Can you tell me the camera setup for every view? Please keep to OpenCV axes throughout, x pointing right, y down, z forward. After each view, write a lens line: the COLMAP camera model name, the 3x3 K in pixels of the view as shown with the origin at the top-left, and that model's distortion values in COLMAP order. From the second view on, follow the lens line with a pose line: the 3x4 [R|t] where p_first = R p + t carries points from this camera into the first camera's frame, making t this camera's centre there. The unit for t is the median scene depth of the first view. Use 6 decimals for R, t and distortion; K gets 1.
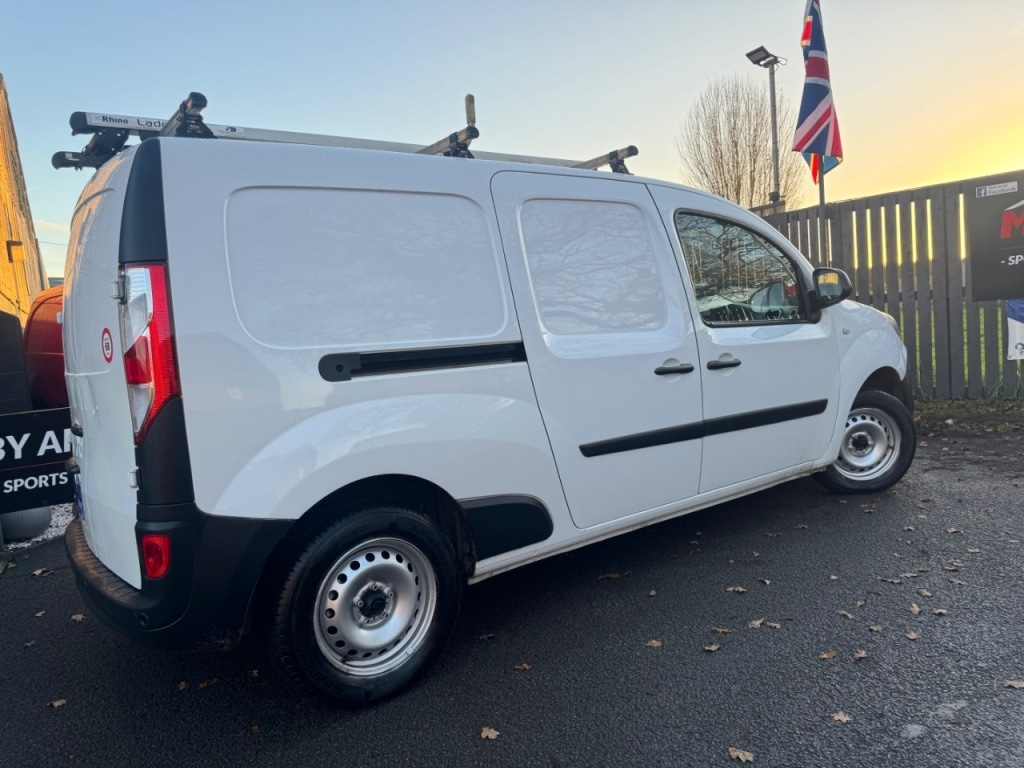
lens RADIAL K [[737.7, 0, 510.7], [0, 737.7, 381.7], [0, 0, 1]] dist [0.006655, -0.010244]
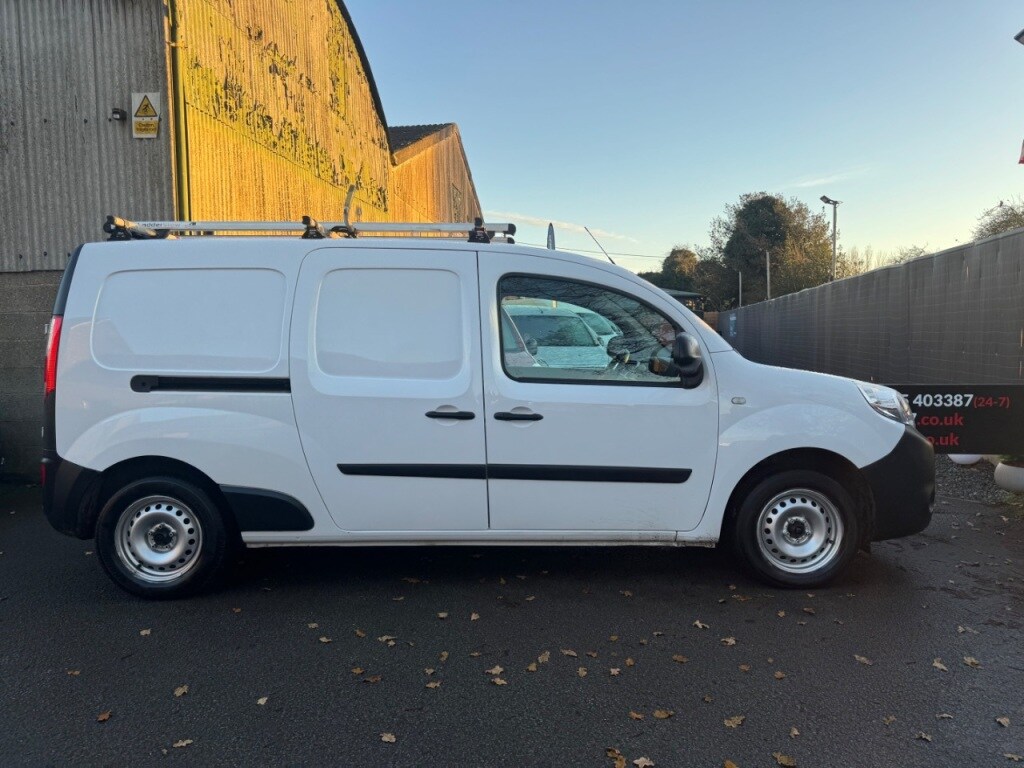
lens RADIAL K [[718.7, 0, 516.9], [0, 718.7, 376.0], [0, 0, 1]] dist [0.029685, -0.031291]
pose [[0.798443, 0.105240, -0.592801, 1.045435], [-0.105411, 0.993832, 0.034457, -0.136778], [0.592771, 0.034976, 0.804611, 0.171122]]
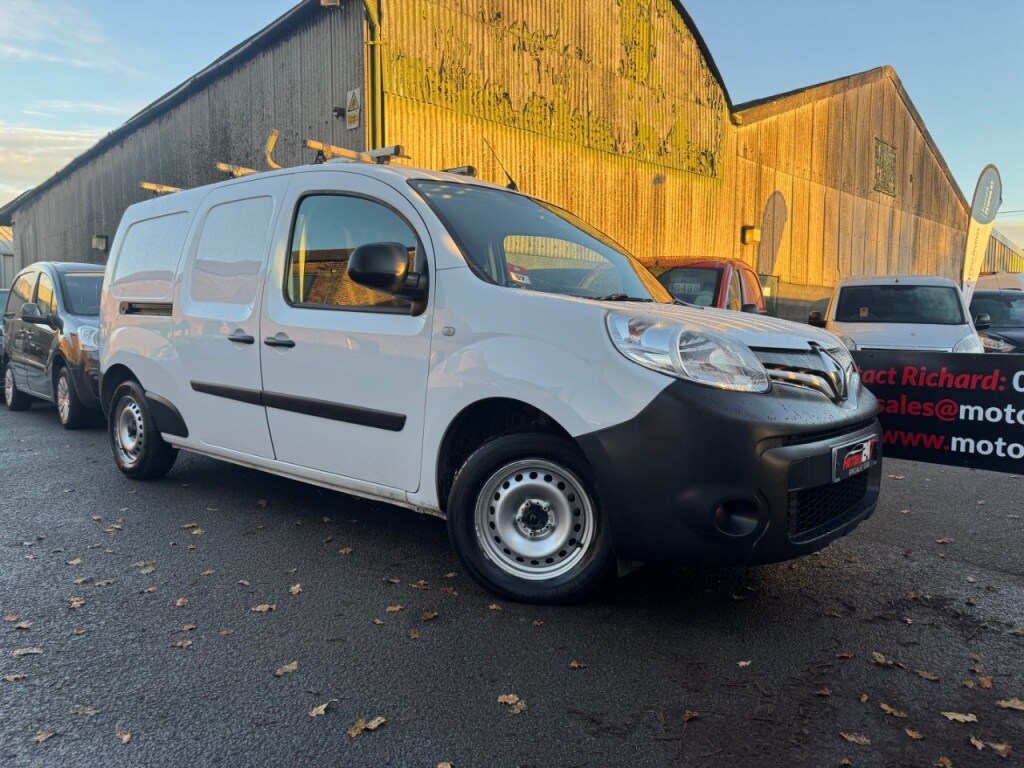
lens RADIAL K [[717.8, 0, 517.4], [0, 717.8, 386.3], [0, 0, 1]] dist [0.037794, -0.045489]
pose [[0.212776, 0.155721, -0.964613, 1.548928], [-0.113409, 0.984483, 0.133912, -0.156685], [0.970497, 0.080903, 0.227134, 1.269117]]
